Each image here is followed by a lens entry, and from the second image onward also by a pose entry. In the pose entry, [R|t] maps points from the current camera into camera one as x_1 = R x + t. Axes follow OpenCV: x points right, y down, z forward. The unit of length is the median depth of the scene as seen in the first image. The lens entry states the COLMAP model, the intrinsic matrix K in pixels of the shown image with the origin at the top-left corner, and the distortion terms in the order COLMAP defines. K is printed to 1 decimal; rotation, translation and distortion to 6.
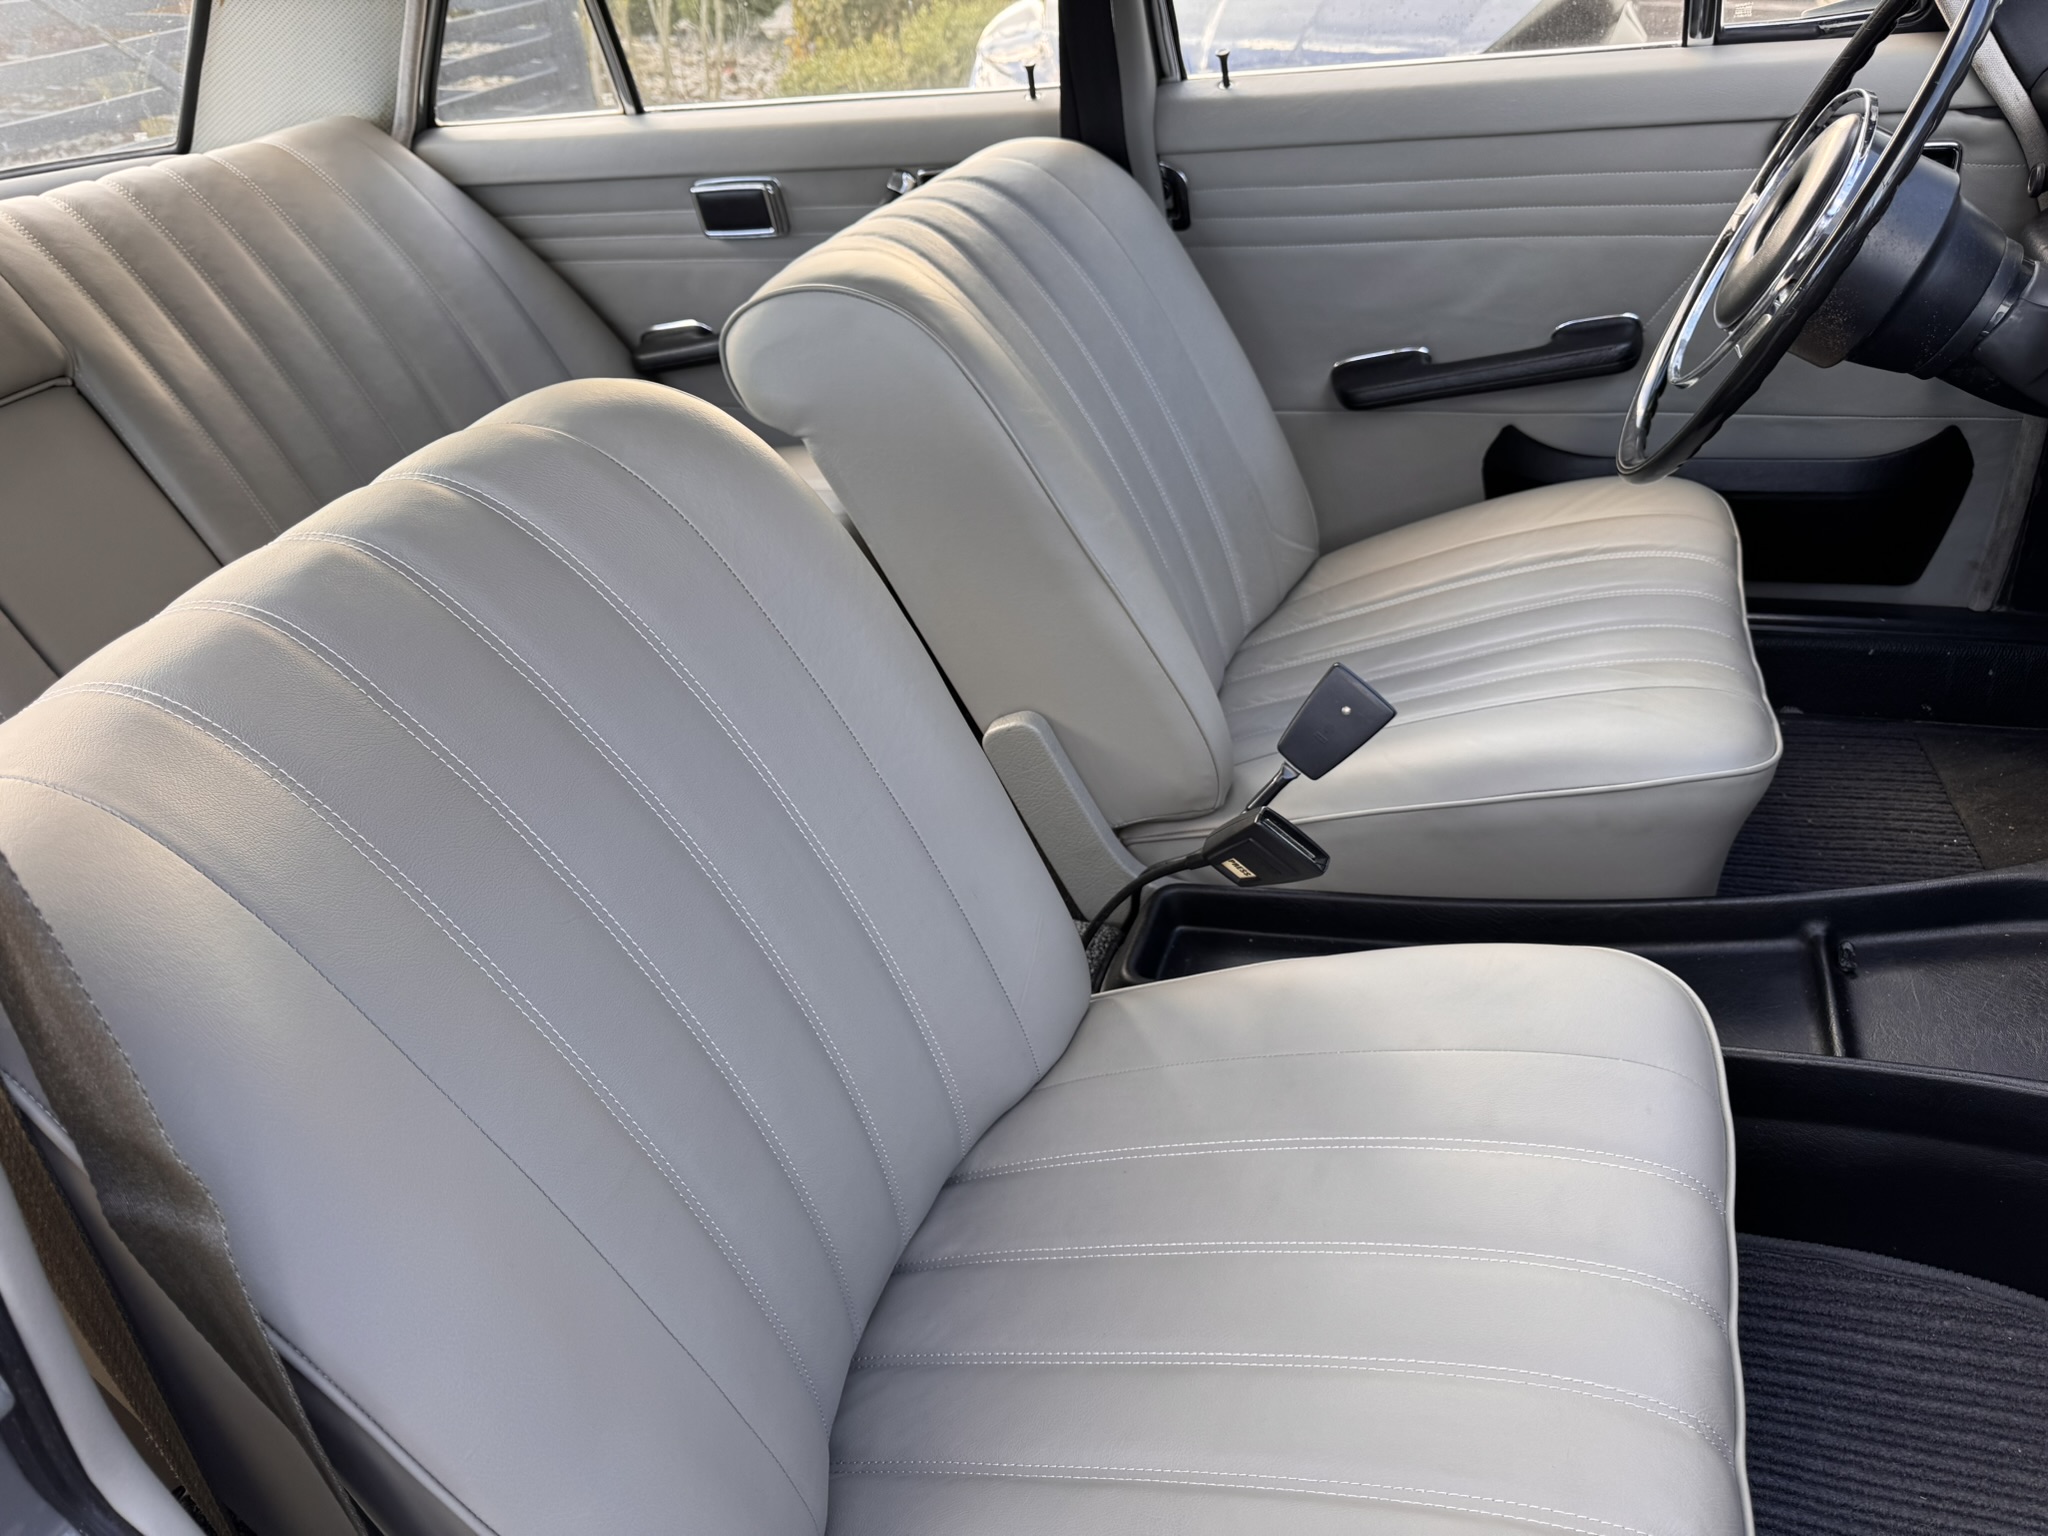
lens RADIAL K [[1445.3, 0, 1014.4], [0, 1445.3, 773.4], [0, 0, 1]] dist [0.002268, -0.004302]
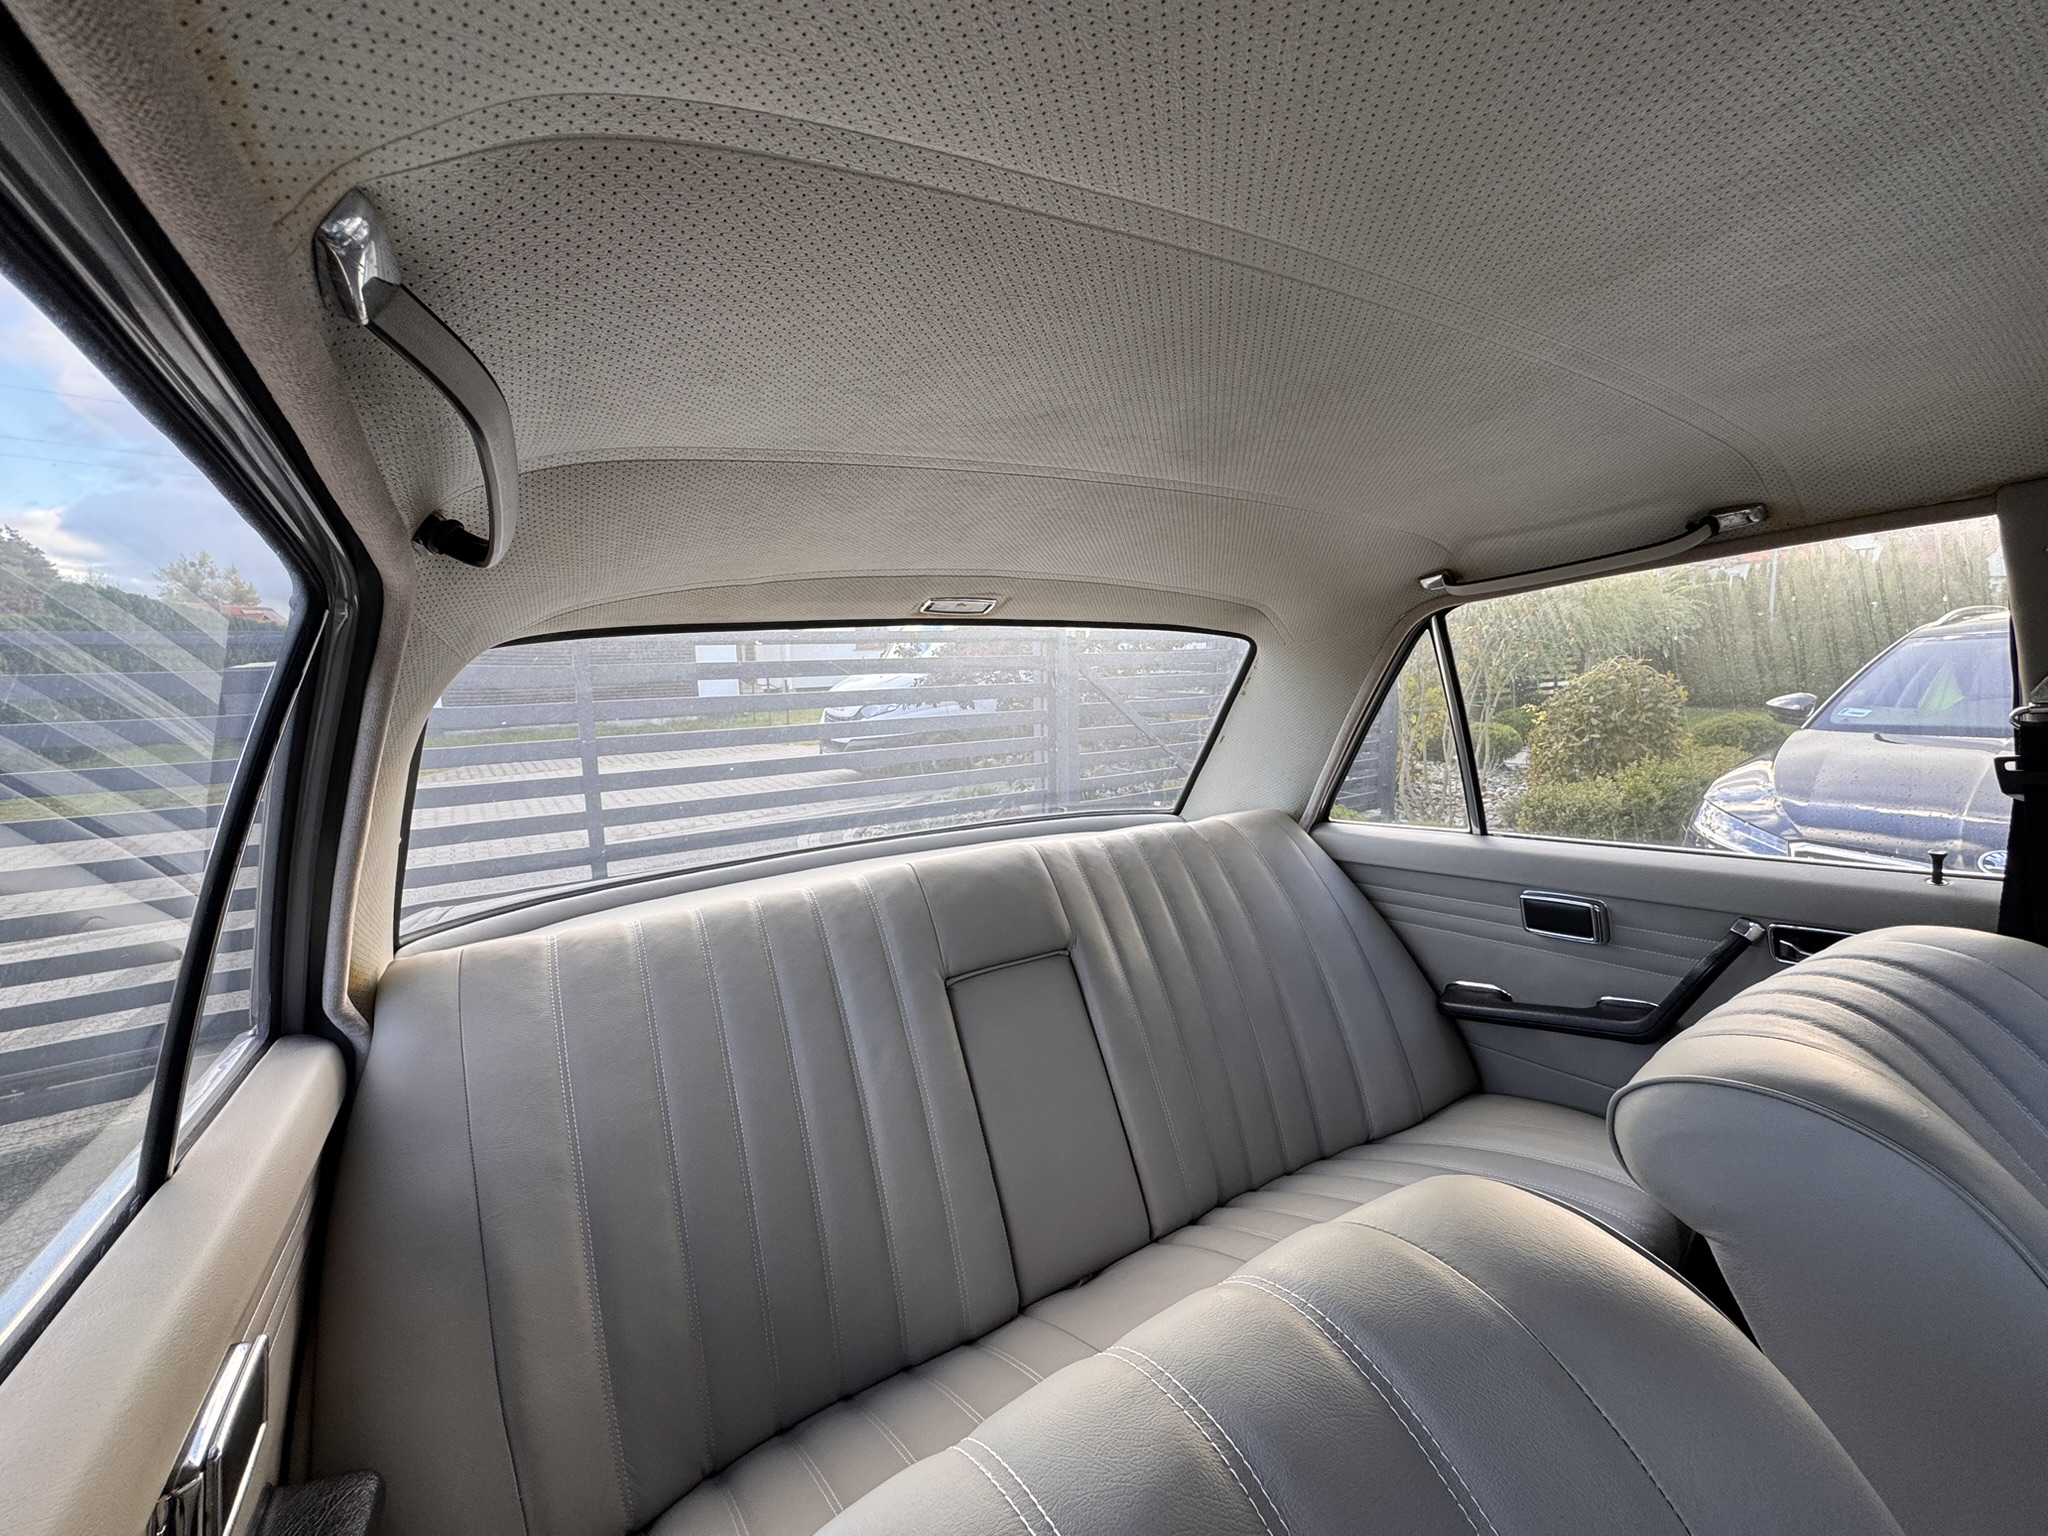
lens RADIAL K [[821.5, 0, 1026.6], [0, 821.5, 765.9], [0, 0, 1]] dist [-0.002295, 0.000551]
pose [[0.779907, 0.088312, -0.619634, -0.135741], [-0.350448, 0.881876, -0.315406, -0.132968], [0.518586, 0.463136, 0.718730, 0.213930]]
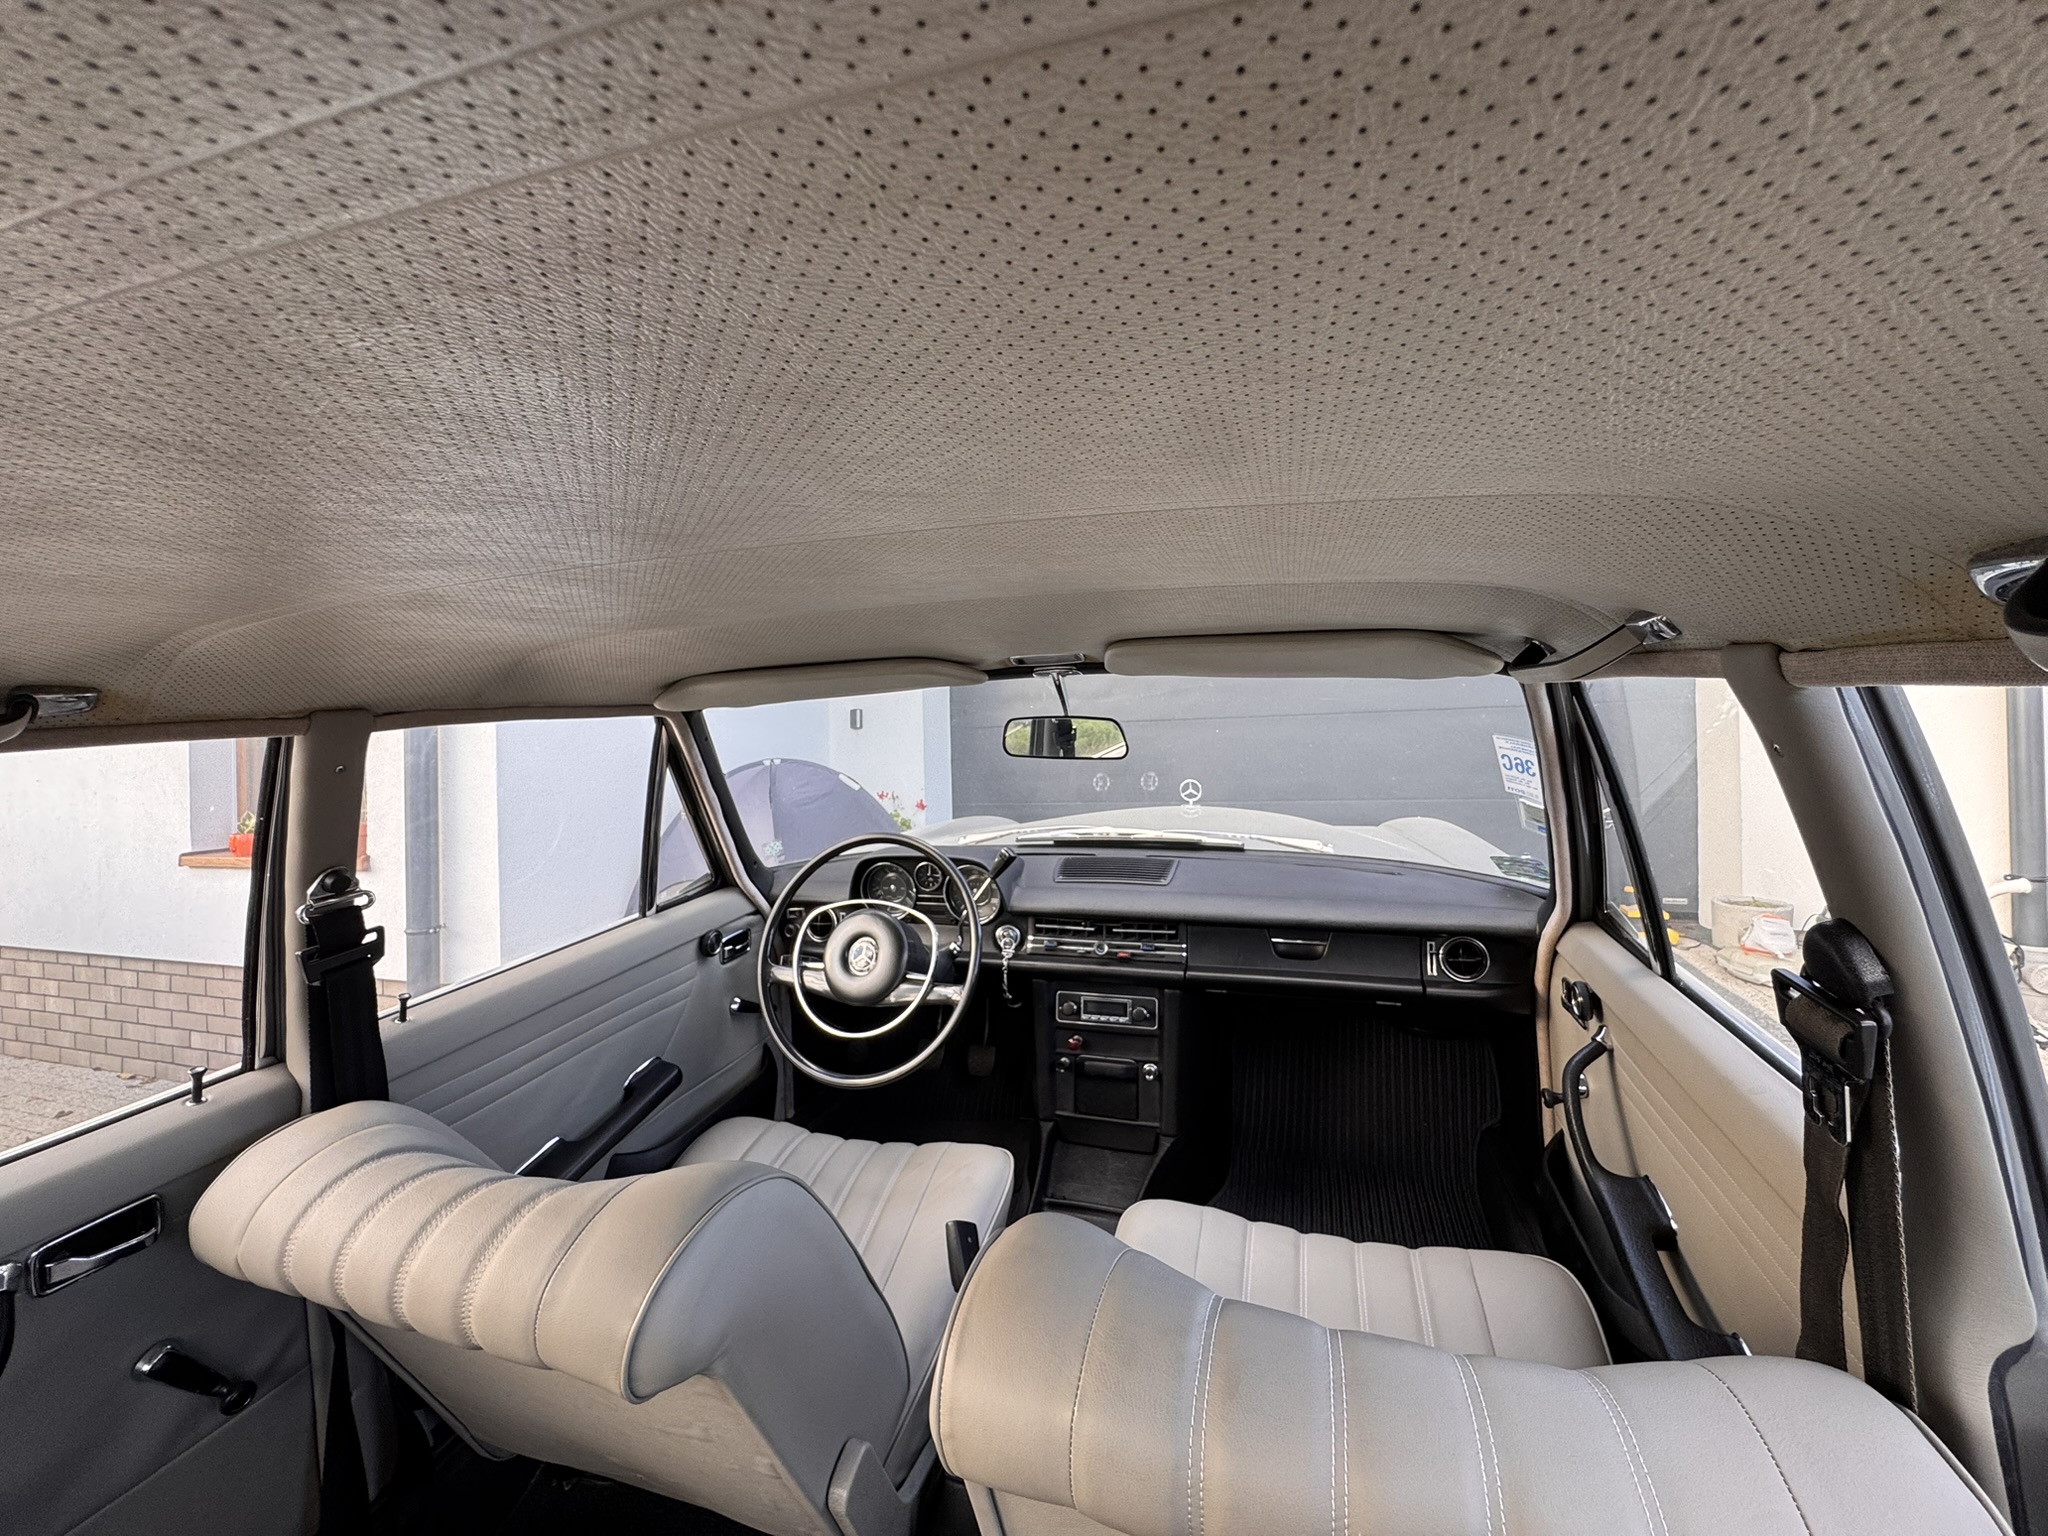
lens RADIAL K [[815.7, 0, 1024.0], [0, 815.7, 768.0], [0, 0, 1]] dist [0.015625, -0.009245]
pose [[0.000251, 0.008671, 0.999962, -0.531009], [0.589537, 0.807710, -0.007152, -0.316352], [-0.807741, 0.589517, -0.004909, 0.423722]]
